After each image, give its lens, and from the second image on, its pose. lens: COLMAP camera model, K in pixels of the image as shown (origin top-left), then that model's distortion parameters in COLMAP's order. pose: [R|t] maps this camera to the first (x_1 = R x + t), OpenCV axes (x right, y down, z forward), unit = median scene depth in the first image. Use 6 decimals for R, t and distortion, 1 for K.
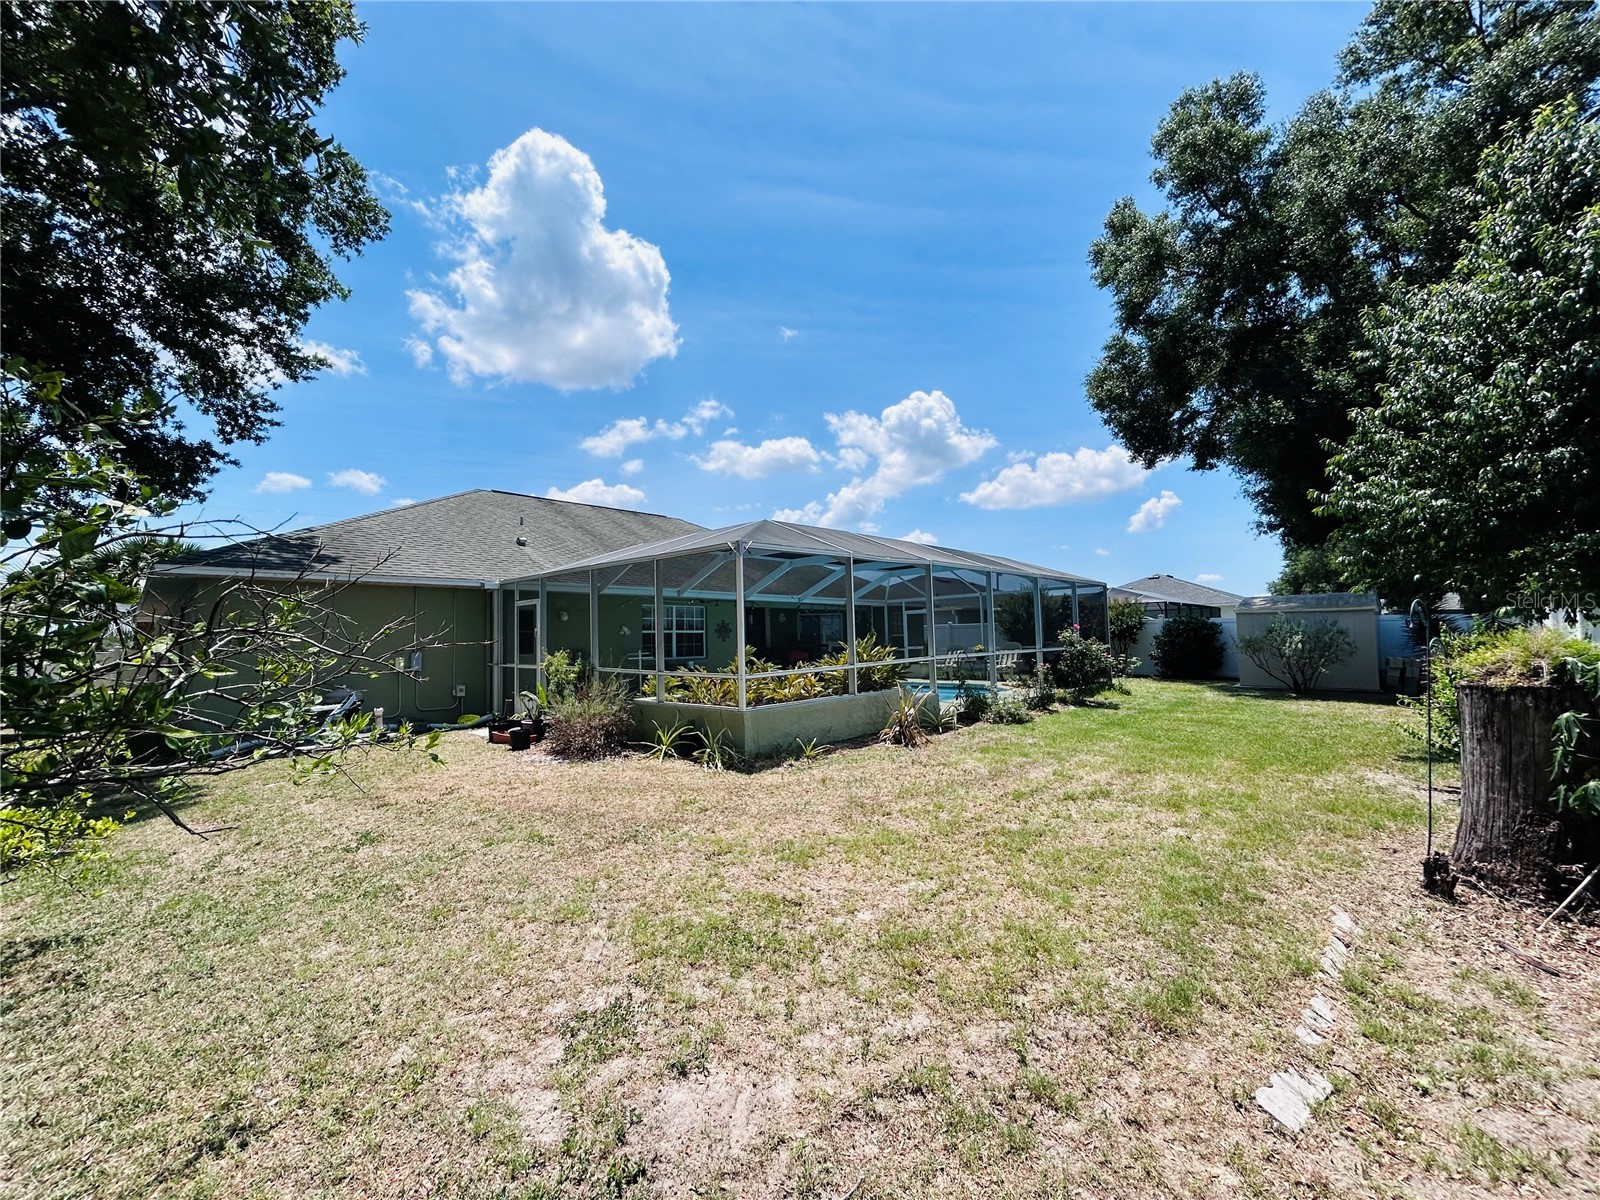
lens RADIAL K [[651.6, 0, 797.7], [0, 651.6, 599.0], [0, 0, 1]] dist [-0.001577, 0.000986]
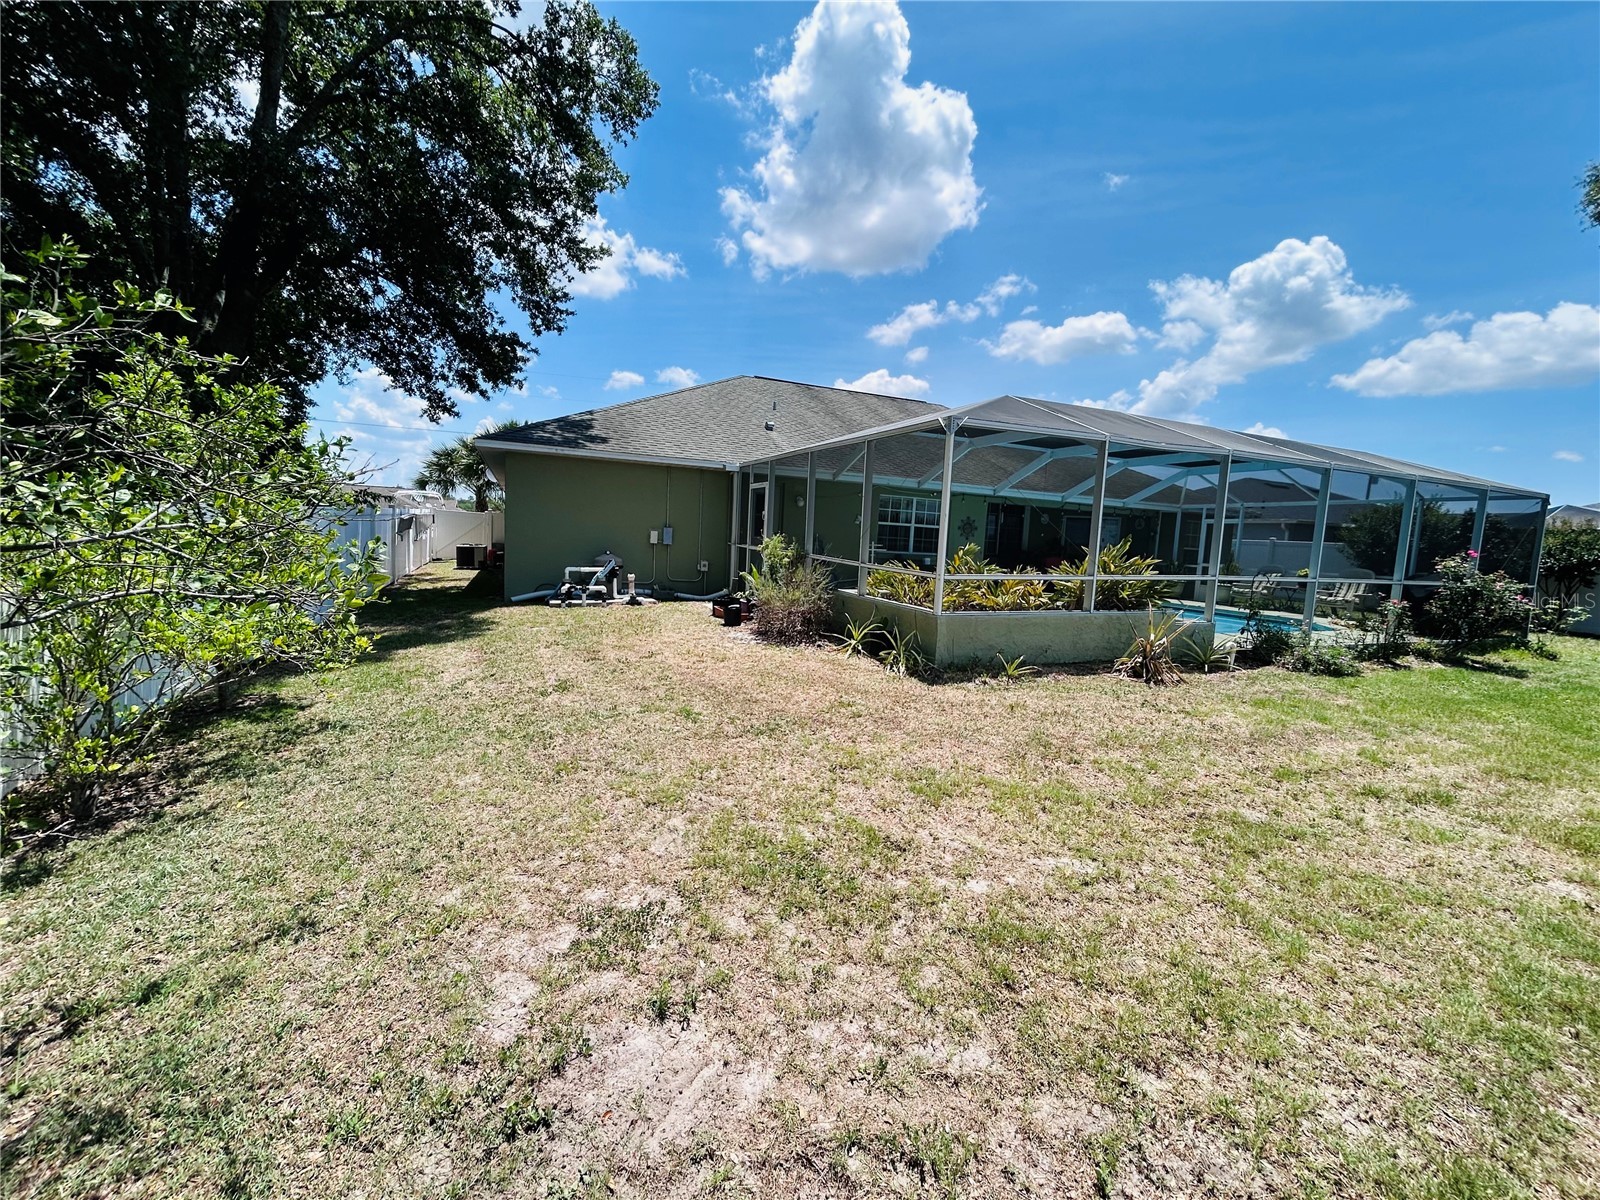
lens RADIAL K [[651.6, 0, 798.1], [0, 651.6, 600.1], [0, 0, 1]] dist [-0.001577, 0.000986]
pose [[0.912231, 0.109771, -0.394697, 0.069978], [-0.046036, 0.984799, 0.167489, 0.010491], [0.407083, -0.134618, 0.903417, 0.098948]]
